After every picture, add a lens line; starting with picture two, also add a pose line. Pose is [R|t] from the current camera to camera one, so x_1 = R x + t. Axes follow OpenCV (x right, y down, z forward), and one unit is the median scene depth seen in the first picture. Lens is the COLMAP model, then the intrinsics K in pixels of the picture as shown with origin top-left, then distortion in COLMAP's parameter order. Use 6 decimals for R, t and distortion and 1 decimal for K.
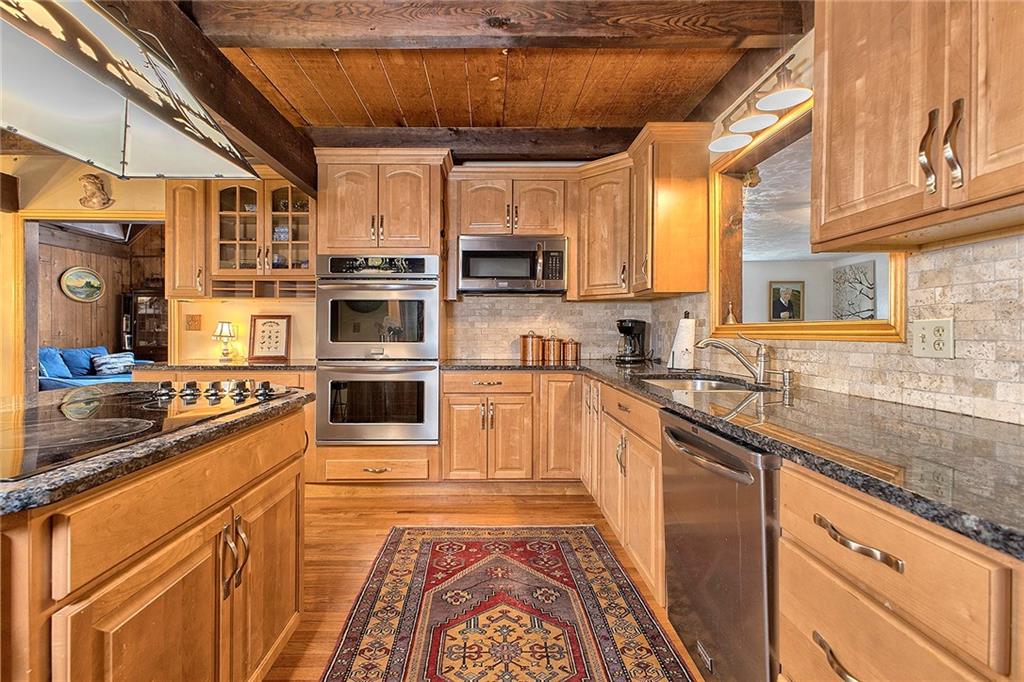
lens RADIAL K [[479.9, 0, 477.5], [0, 479.9, 327.2], [0, 0, 1]] dist [0.012506, 0.000303]
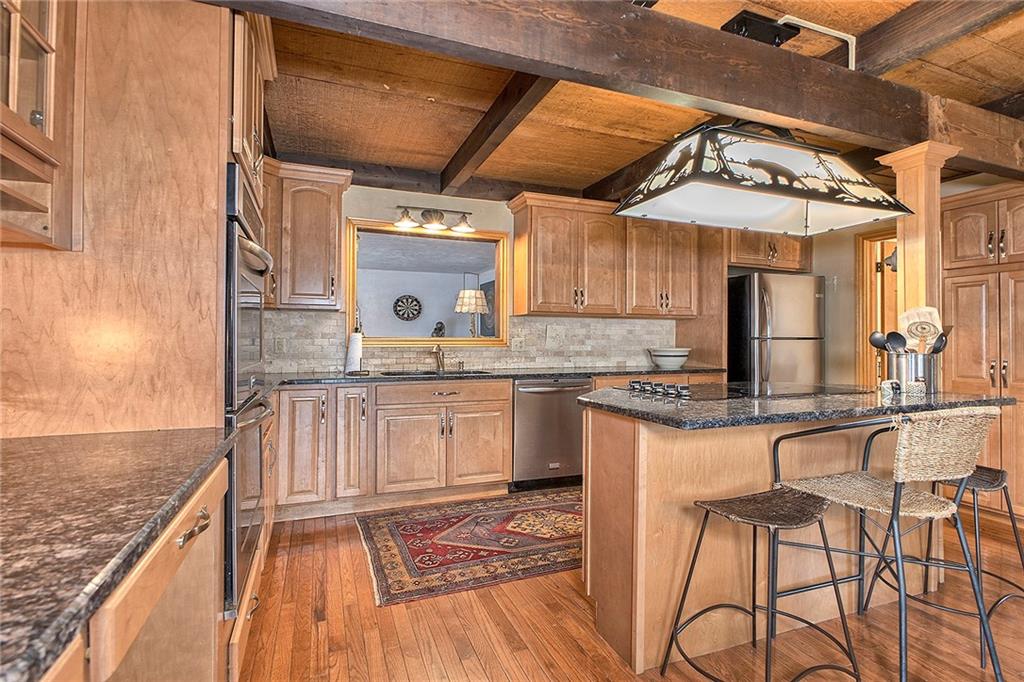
lens RADIAL K [[498.8, 0, 514.5], [0, 498.8, 338.6], [0, 0, 1]] dist [0.000088, 0.000042]
pose [[-0.371717, 0.003525, 0.928339, -1.232273], [-0.005807, 0.999964, -0.006122, 0.001625], [-0.928328, -0.007667, -0.371683, 1.384597]]
